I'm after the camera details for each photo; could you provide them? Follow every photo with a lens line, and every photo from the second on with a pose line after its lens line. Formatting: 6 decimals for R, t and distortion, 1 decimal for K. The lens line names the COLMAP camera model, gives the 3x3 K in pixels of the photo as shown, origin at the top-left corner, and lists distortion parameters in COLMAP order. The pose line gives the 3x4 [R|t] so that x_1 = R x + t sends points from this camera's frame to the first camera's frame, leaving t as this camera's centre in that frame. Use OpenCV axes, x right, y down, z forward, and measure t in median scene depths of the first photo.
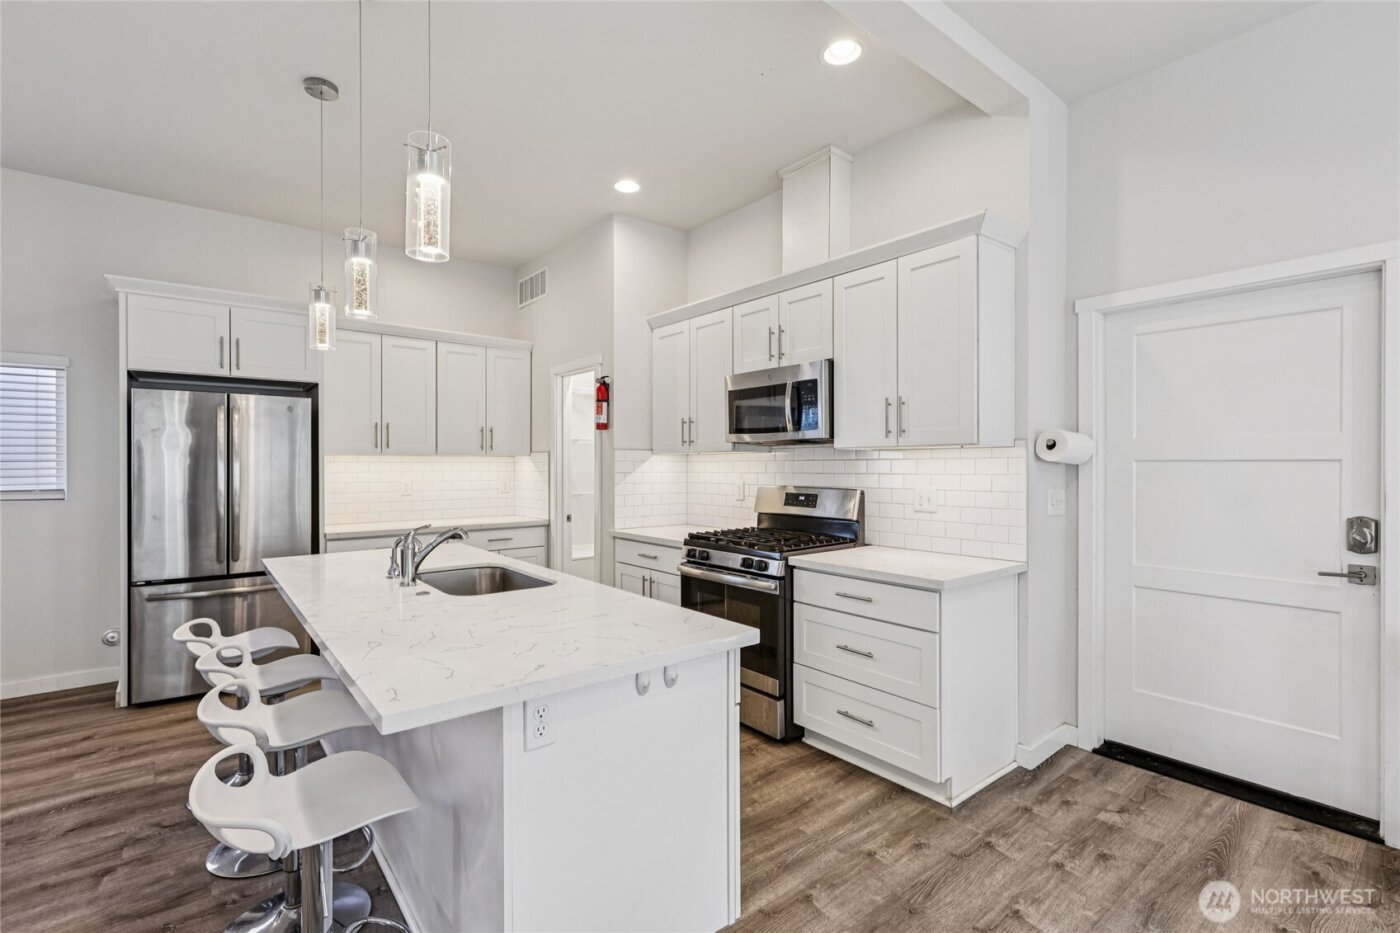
lens RADIAL K [[636.2, 0, 700.0], [0, 636.2, 466.5], [0, 0, 1]] dist [-0.000103, 0.000146]
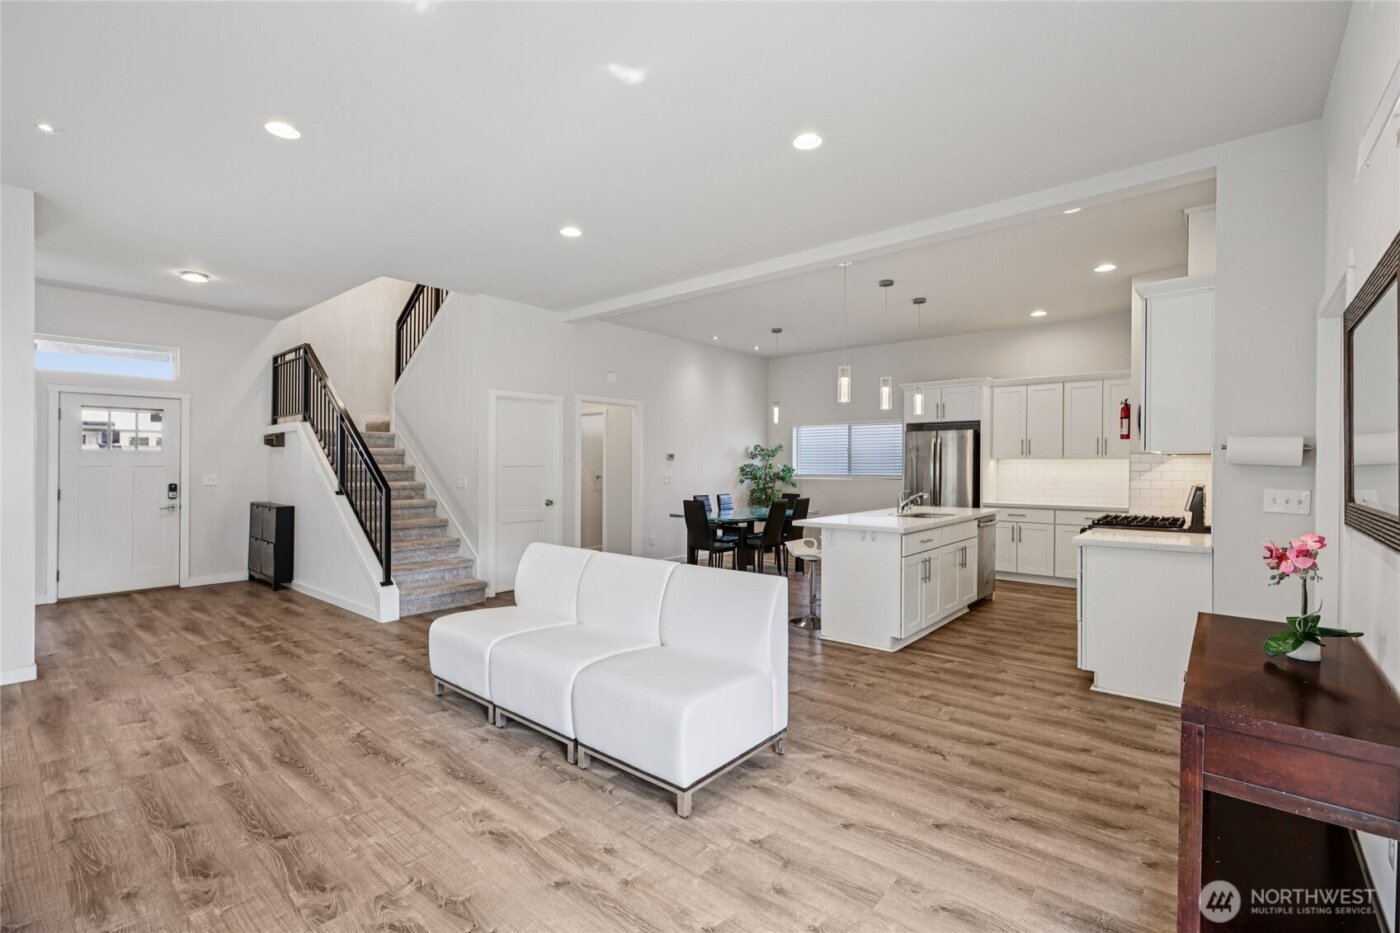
lens RADIAL K [[613.8, 0, 700.0], [0, 613.8, 466.5], [0, 0, 1]] dist [-0.002141, 0.000160]
pose [[0.181779, 0.003893, -0.983332, 1.031759], [-0.003214, 0.999989, 0.003365, -0.001615], [0.983334, 0.002548, 0.181790, -0.120635]]
